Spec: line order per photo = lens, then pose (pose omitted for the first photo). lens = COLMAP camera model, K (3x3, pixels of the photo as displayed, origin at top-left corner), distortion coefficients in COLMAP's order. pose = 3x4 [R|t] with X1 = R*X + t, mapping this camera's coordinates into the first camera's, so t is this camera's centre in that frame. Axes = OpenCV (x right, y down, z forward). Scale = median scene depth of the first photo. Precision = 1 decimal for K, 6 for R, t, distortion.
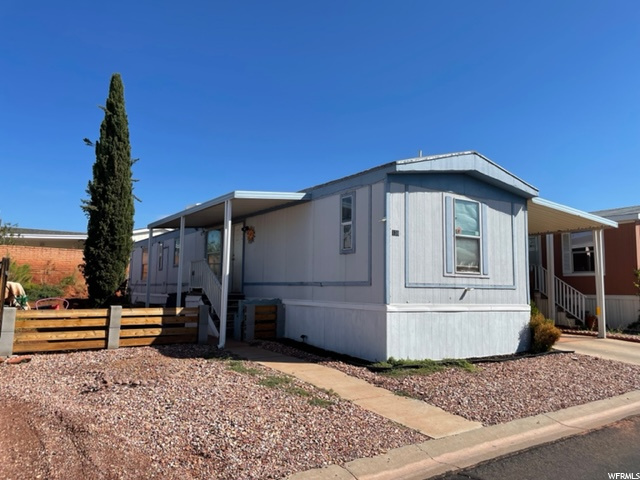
lens RADIAL K [[483.4, 0, 317.8], [0, 483.4, 242.2], [0, 0, 1]] dist [0.068420, -0.072583]
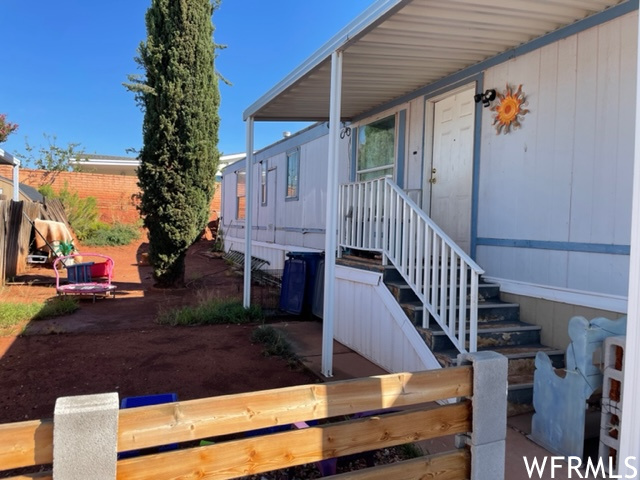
lens RADIAL K [[483.4, 0, 320.5], [0, 483.4, 238.0], [0, 0, 1]] dist [0.068420, -0.072583]
pose [[0.983898, 0.016620, -0.177957, -0.208532], [0.005055, 0.992681, 0.120659, 0.035896], [0.178660, -0.119616, 0.976613, 0.591598]]
